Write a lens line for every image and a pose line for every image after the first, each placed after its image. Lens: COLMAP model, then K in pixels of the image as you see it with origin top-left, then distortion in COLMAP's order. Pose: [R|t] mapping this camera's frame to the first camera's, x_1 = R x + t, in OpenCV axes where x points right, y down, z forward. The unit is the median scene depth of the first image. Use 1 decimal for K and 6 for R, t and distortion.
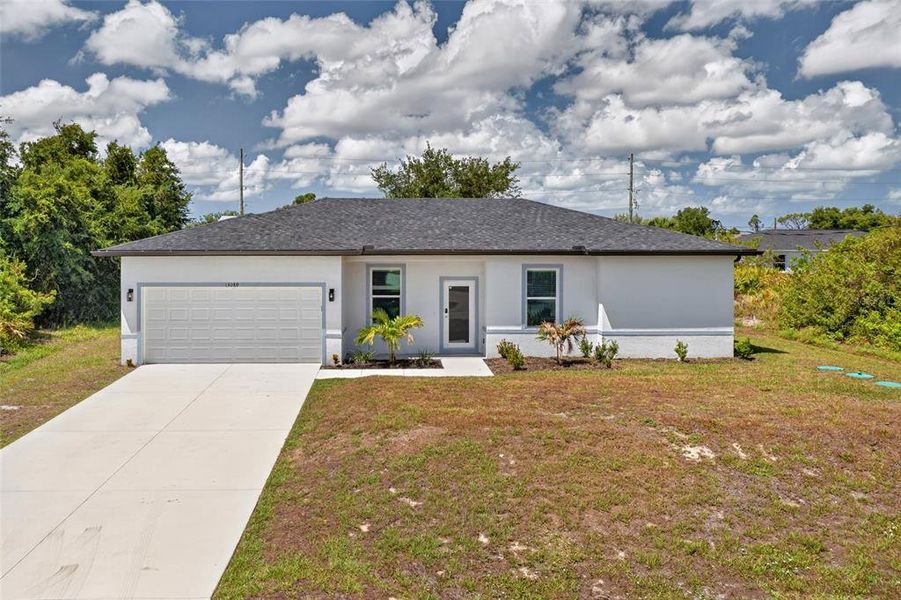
lens RADIAL K [[754.1, 0, 438.8], [0, 754.1, 238.3], [0, 0, 1]] dist [0.003328, -0.002870]
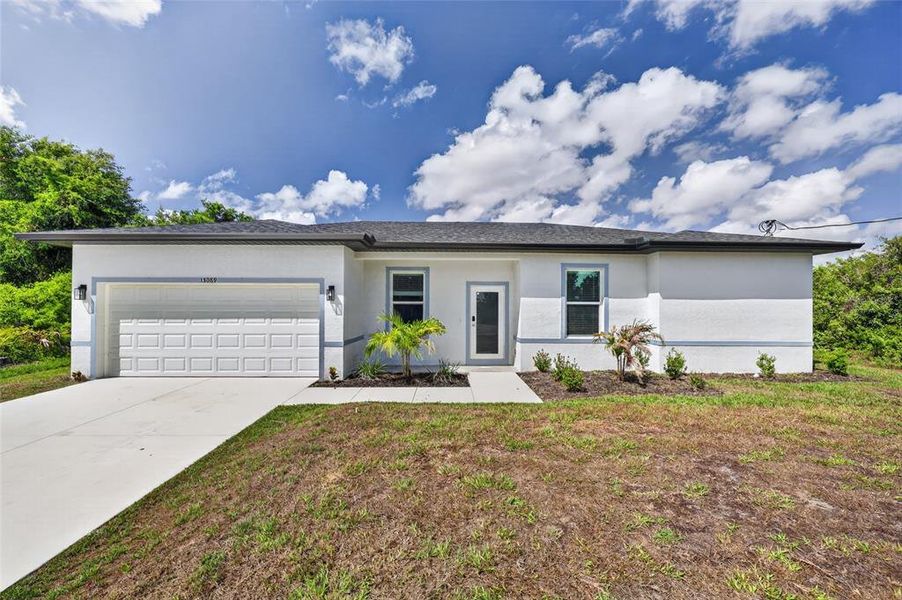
lens RADIAL K [[360.1, 0, 462.4], [0, 360.1, 303.3], [0, 0, 1]] dist [0.000267, 0.000046]
pose [[0.999787, 0.002459, -0.020489, 0.005798], [-0.002538, 0.999990, -0.003811, 0.085654], [0.020480, 0.003862, 0.999783, 0.608127]]
